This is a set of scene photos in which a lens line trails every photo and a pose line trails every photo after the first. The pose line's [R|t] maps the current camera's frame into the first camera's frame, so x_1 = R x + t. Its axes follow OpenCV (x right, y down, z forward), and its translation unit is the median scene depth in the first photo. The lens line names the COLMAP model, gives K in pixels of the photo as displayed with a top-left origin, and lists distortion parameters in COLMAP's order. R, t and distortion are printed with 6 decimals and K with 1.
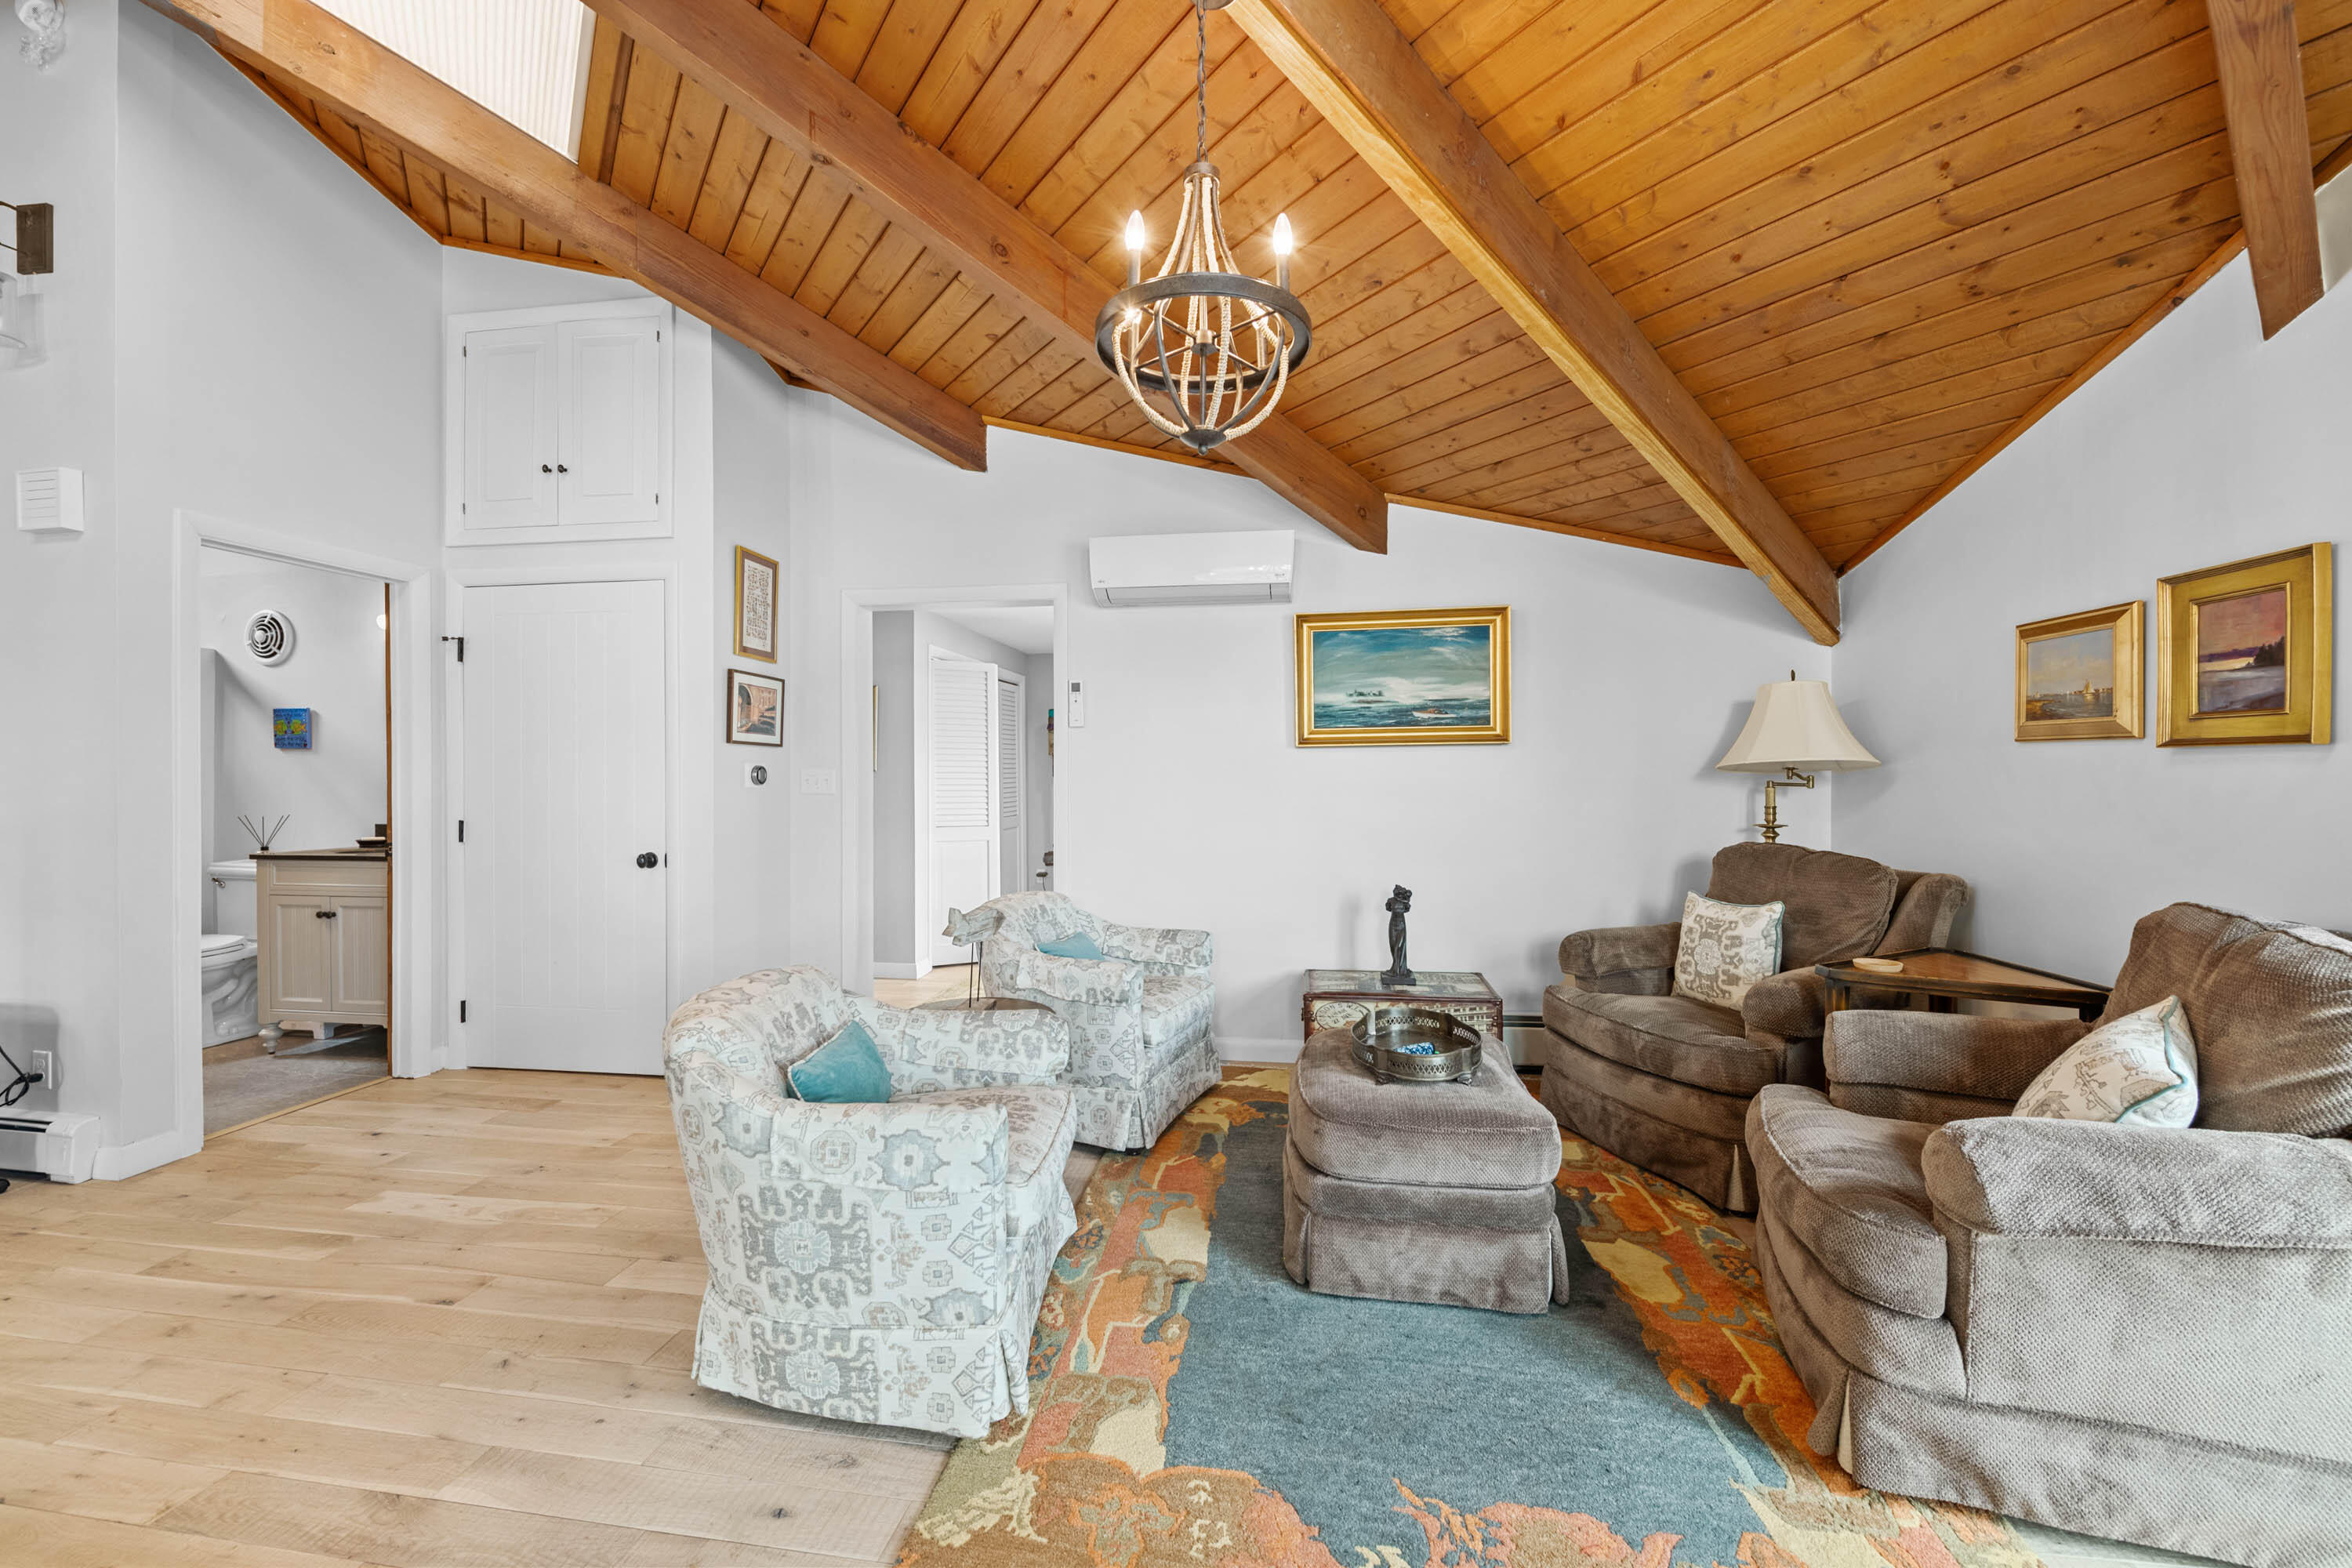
lens RADIAL K [[912.6, 0, 1175.6], [0, 912.6, 796.1], [0, 0, 1]] dist [-0.003095, -0.003246]
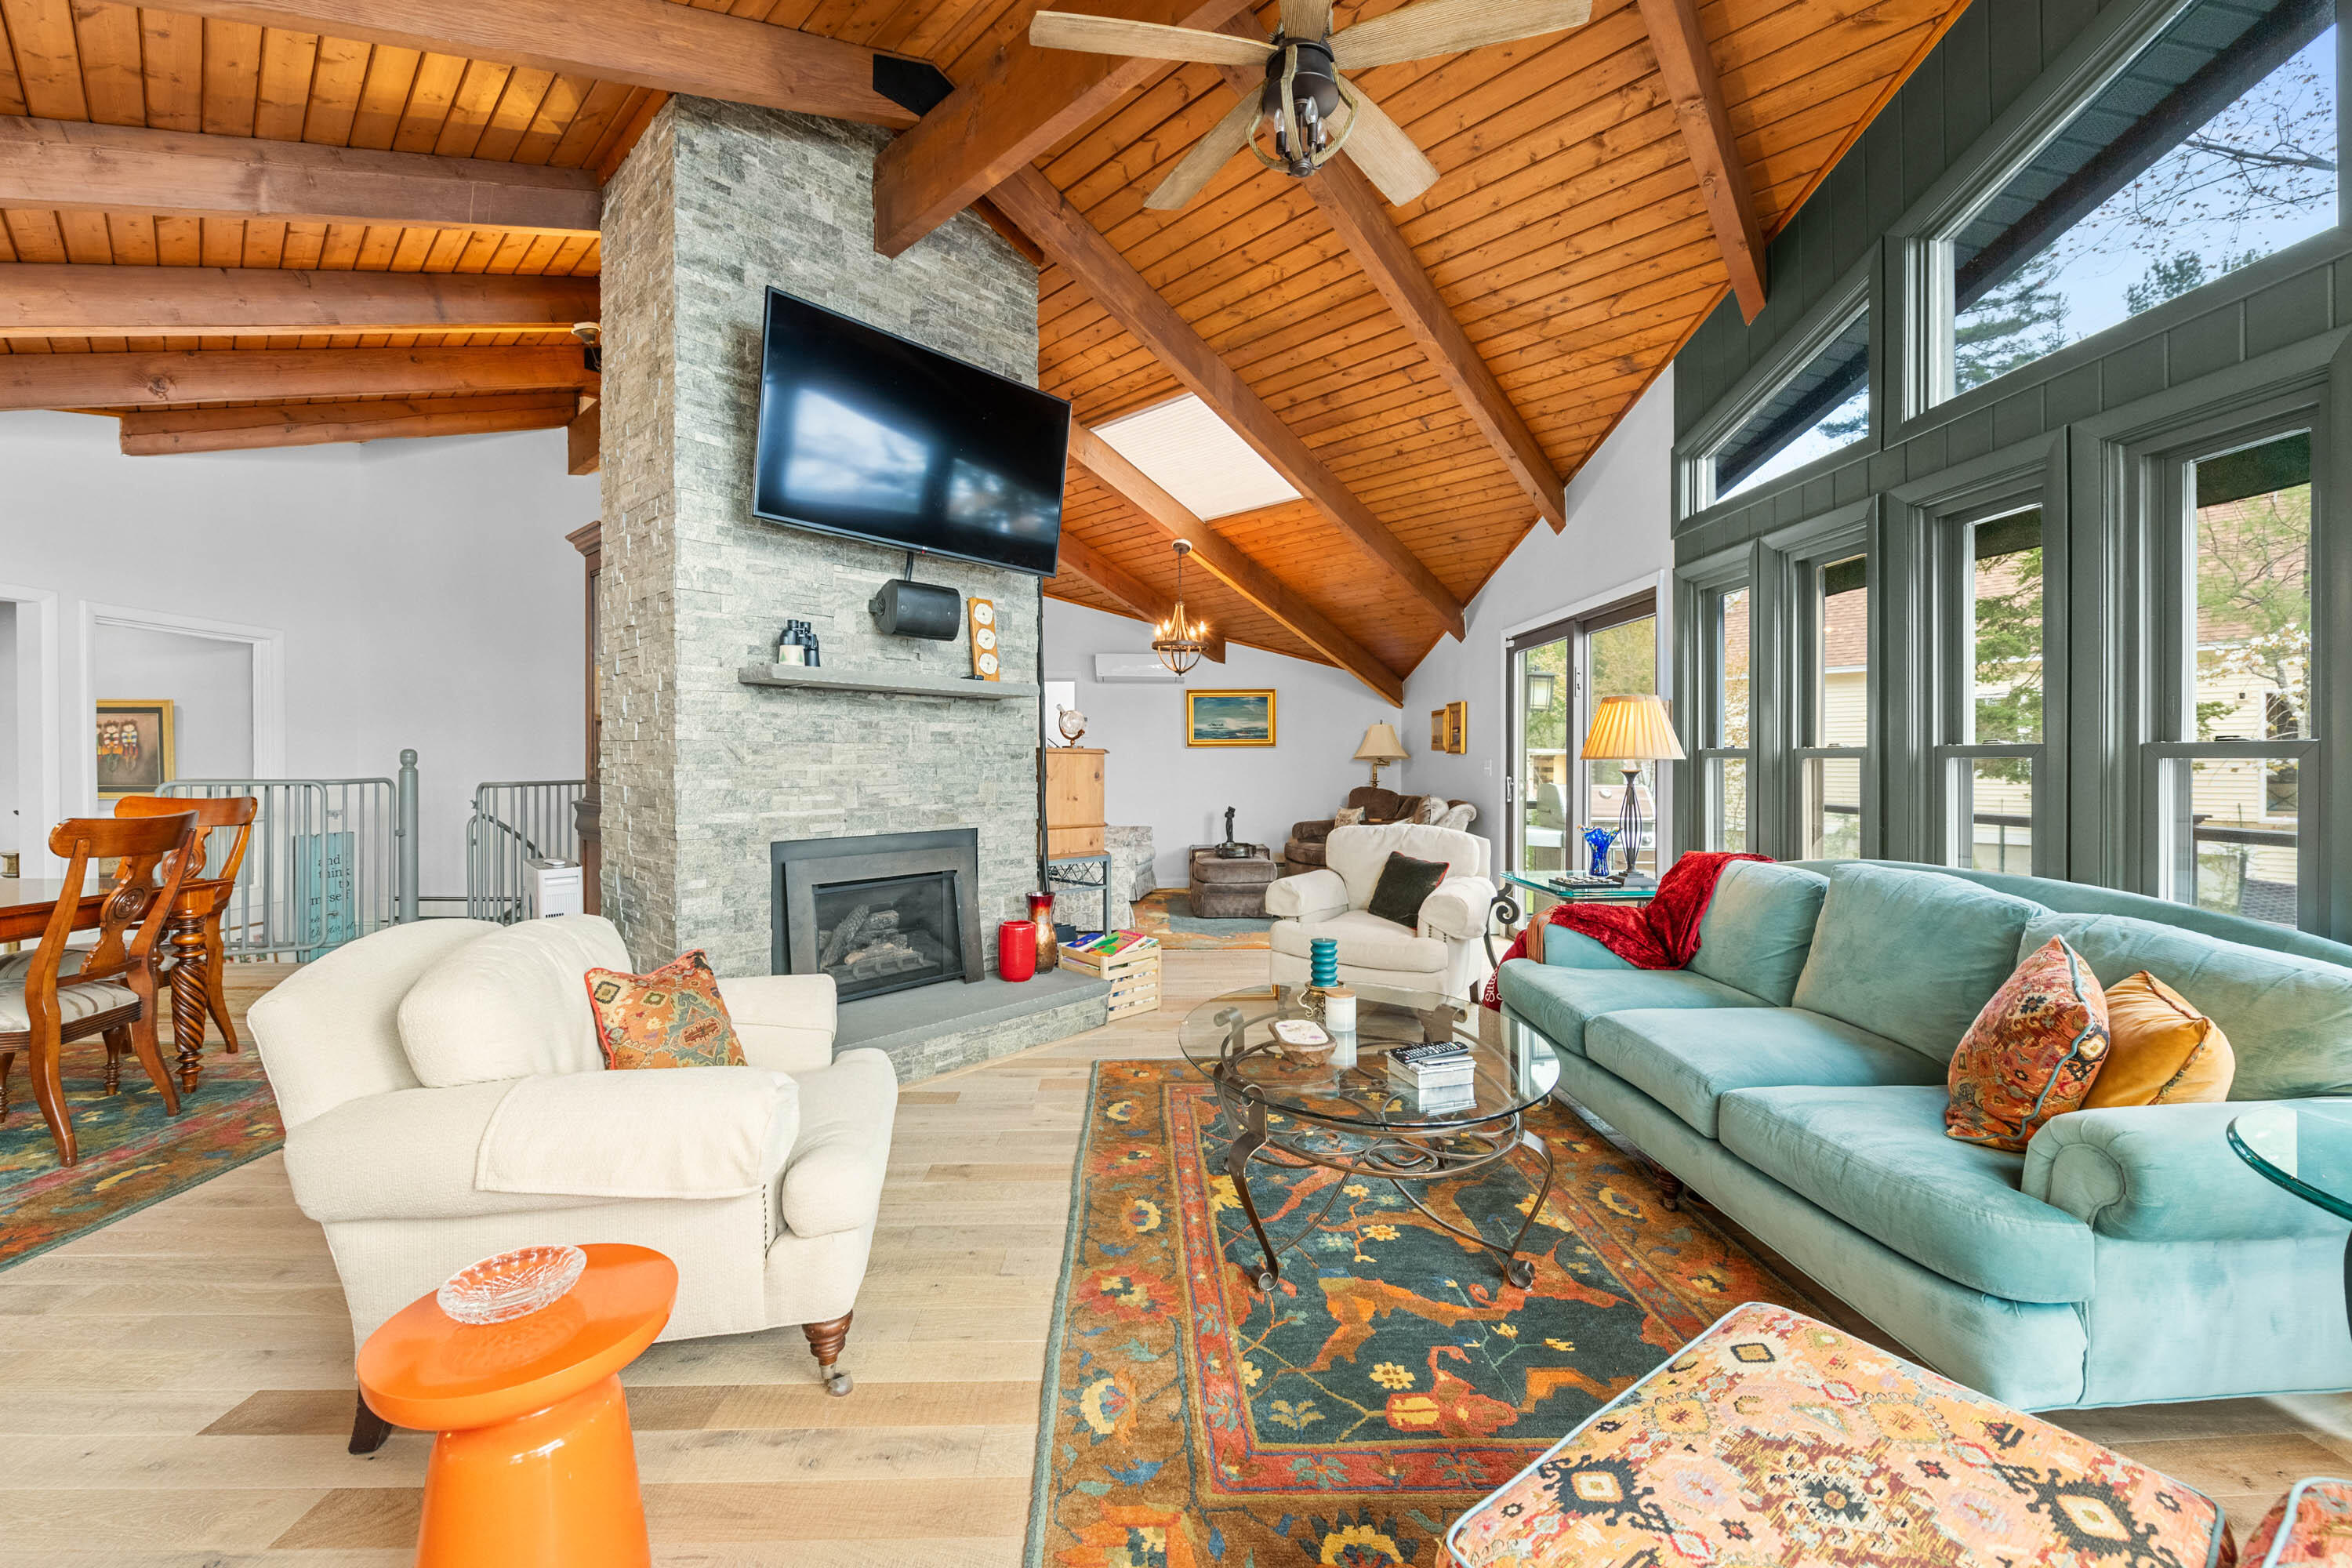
lens RADIAL K [[939.1, 0, 1175.0], [0, 939.1, 759.1], [0, 0, 1]] dist [-0.002146, -0.000621]
pose [[0.983679, 0.005080, 0.179859, -0.330637], [-0.002011, 0.999849, -0.017243, 0.016383], [-0.179919, 0.016600, 0.983541, -1.356116]]
